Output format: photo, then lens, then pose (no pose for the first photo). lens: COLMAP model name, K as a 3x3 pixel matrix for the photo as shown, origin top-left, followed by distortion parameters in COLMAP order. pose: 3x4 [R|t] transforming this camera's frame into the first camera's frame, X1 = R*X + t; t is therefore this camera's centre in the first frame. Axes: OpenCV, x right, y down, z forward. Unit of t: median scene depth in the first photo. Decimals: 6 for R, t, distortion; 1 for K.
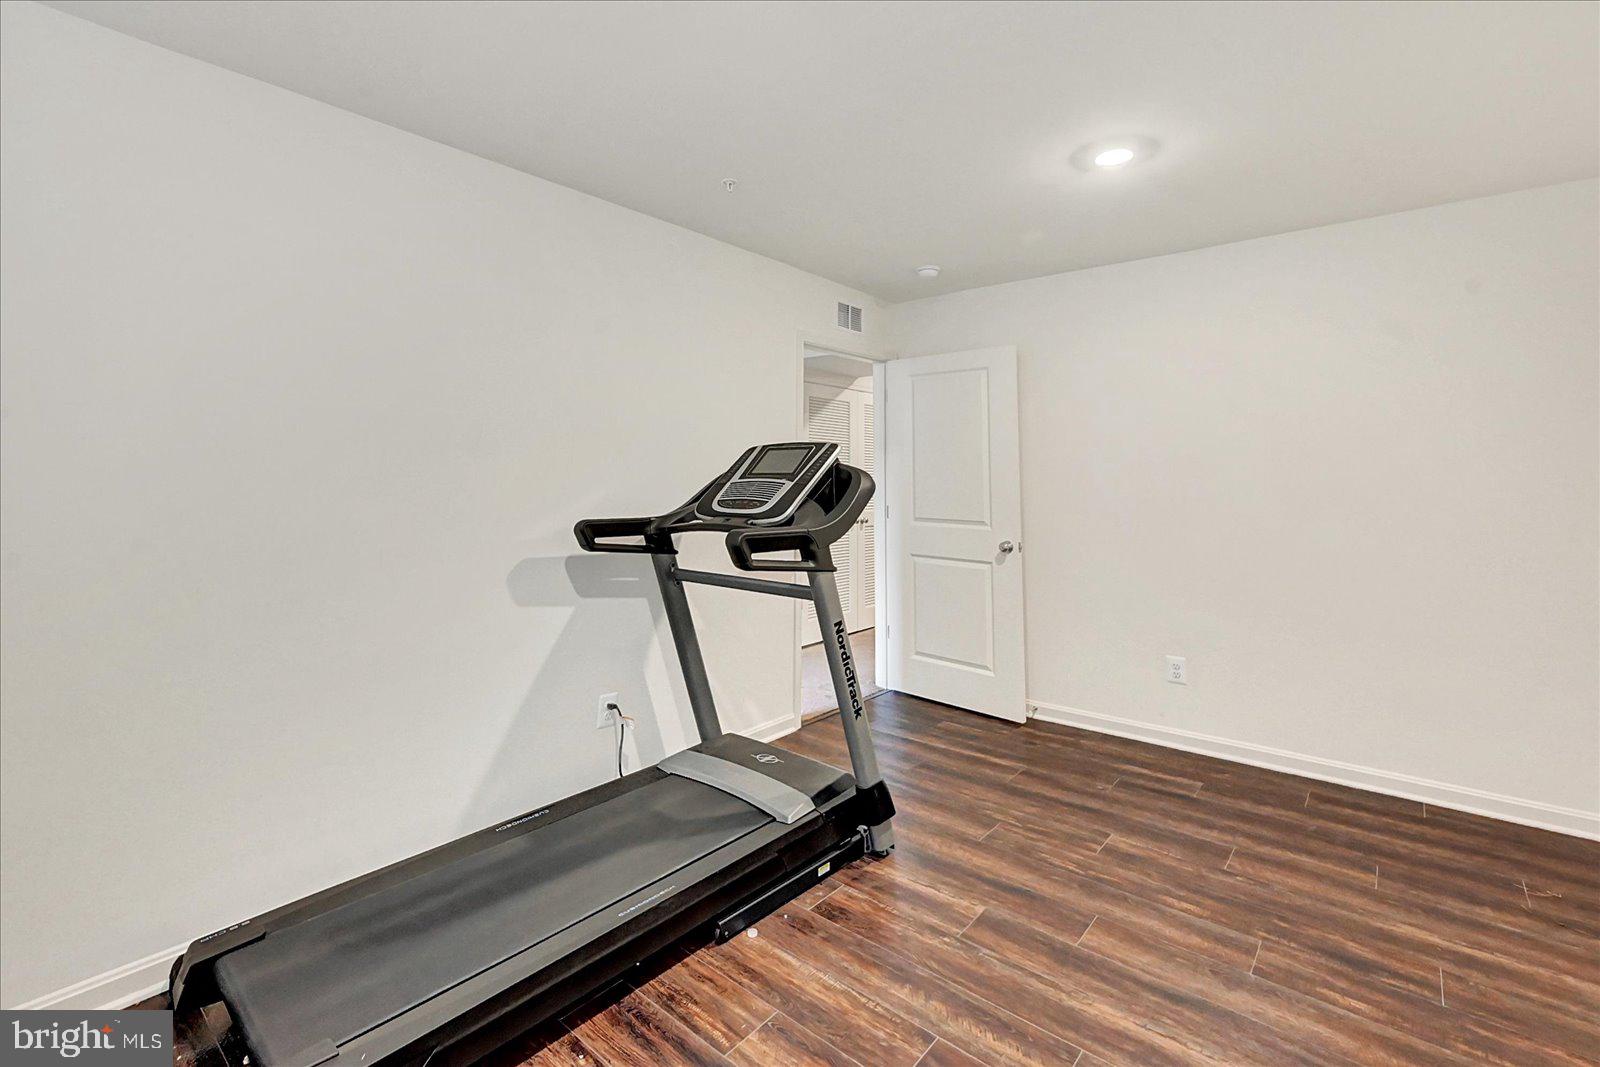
lens RADIAL K [[664.6, 0, 799.9], [0, 664.6, 529.5], [0, 0, 1]] dist [-0.005507, 0.000039]
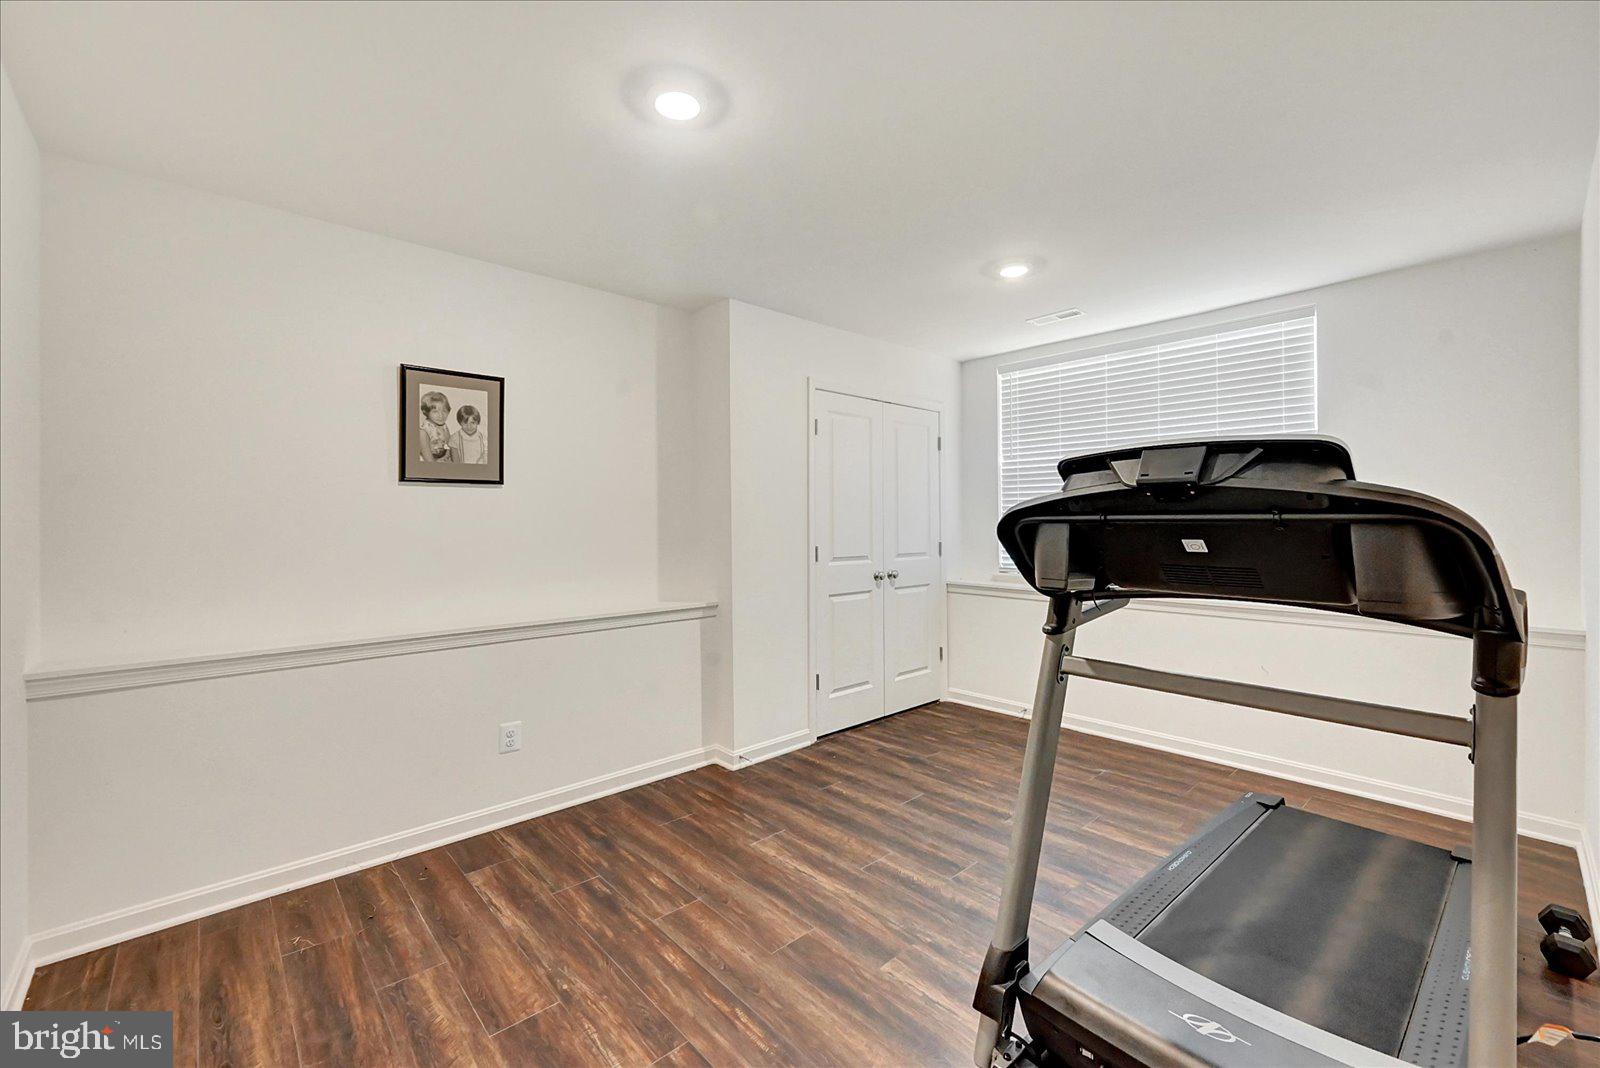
lens RADIAL K [[664.6, 0, 799.9], [0, 664.6, 530.0], [0, 0, 1]] dist [-0.005507, 0.000039]
pose [[-0.992015, -0.000005, 0.126124, 0.296491], [0.011197, 0.996048, 0.088110, -0.161840], [-0.125626, 0.088819, -0.988094, 2.071361]]
